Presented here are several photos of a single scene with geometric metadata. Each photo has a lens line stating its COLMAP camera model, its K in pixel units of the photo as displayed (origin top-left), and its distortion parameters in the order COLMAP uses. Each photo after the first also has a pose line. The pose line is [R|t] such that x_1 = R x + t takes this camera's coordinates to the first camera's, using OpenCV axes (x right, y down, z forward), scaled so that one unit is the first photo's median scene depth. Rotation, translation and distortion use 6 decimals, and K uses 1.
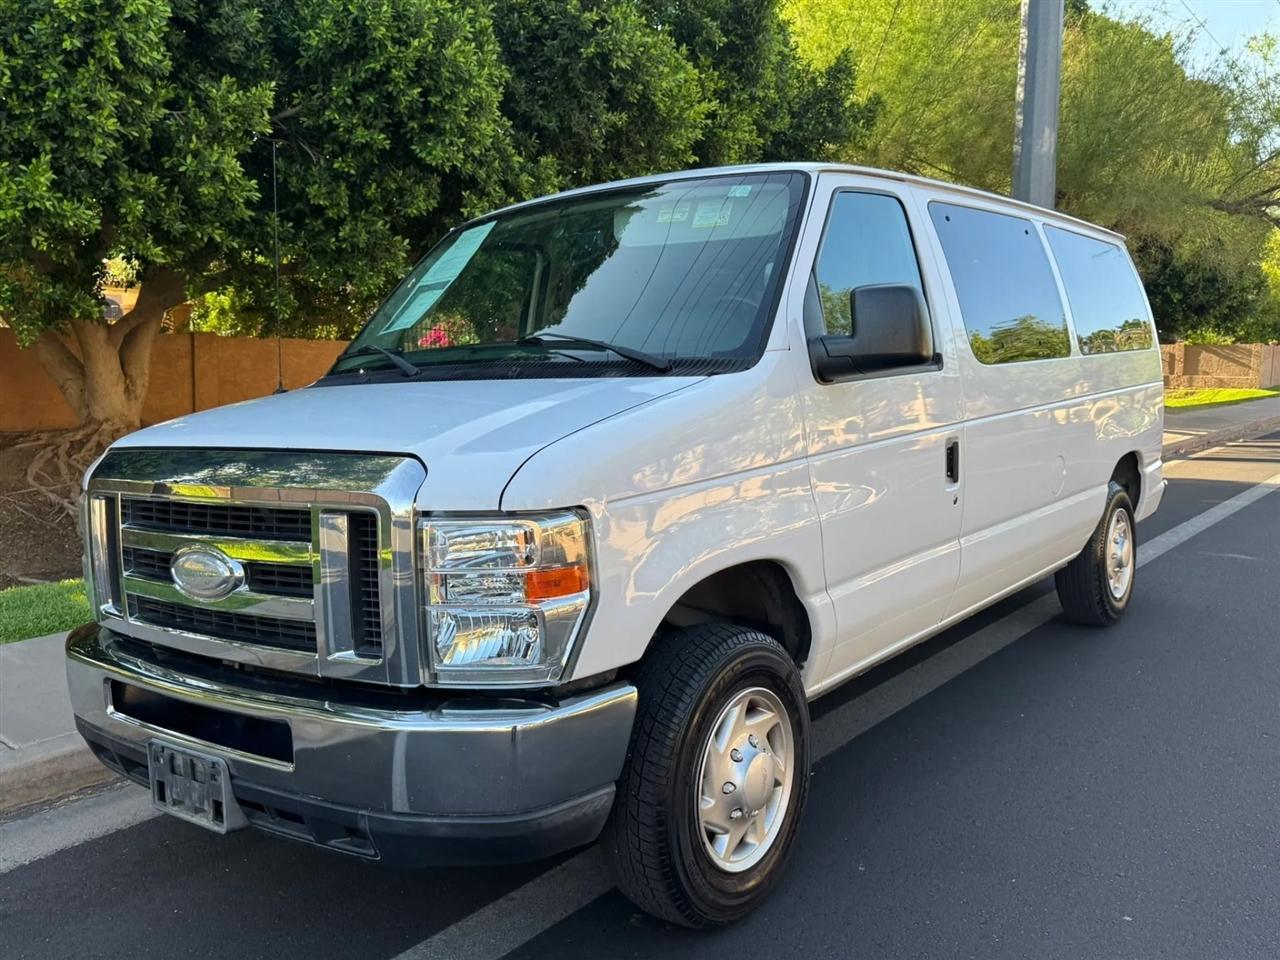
lens RADIAL K [[1355.5, 0, 587.5], [0, 1355.5, 483.8], [0, 0, 1]] dist [0.183736, -0.412232]
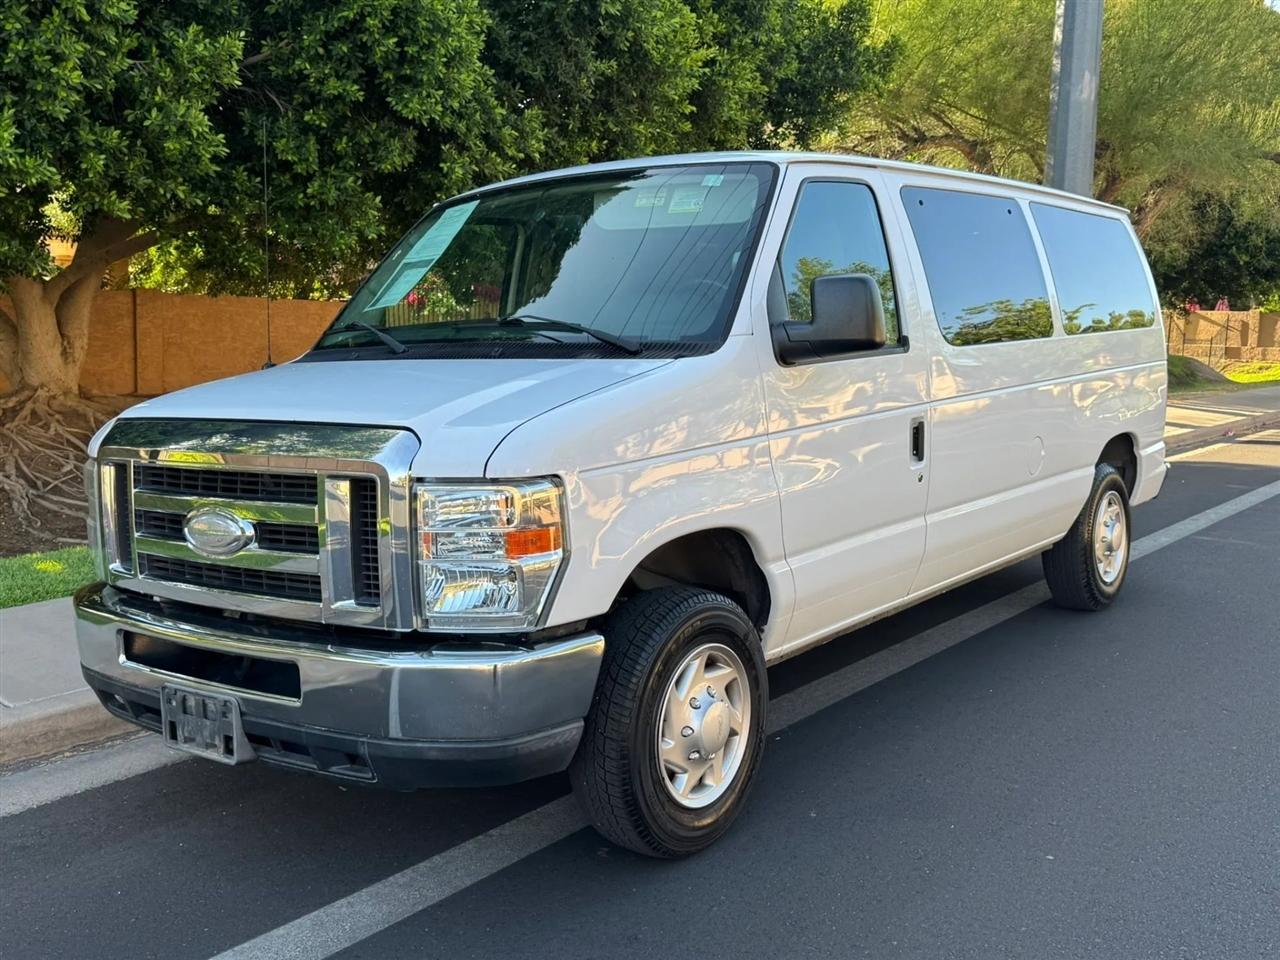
lens RADIAL K [[1552.6, 0, 584.8], [0, 1552.6, 539.2], [0, 0, 1]] dist [0.204862, -0.473498]
pose [[0.999915, 0.011275, 0.006535, 0.005568], [-0.011572, 0.998806, 0.047455, 0.003813], [-0.005992, -0.047526, 0.998852, -0.144001]]
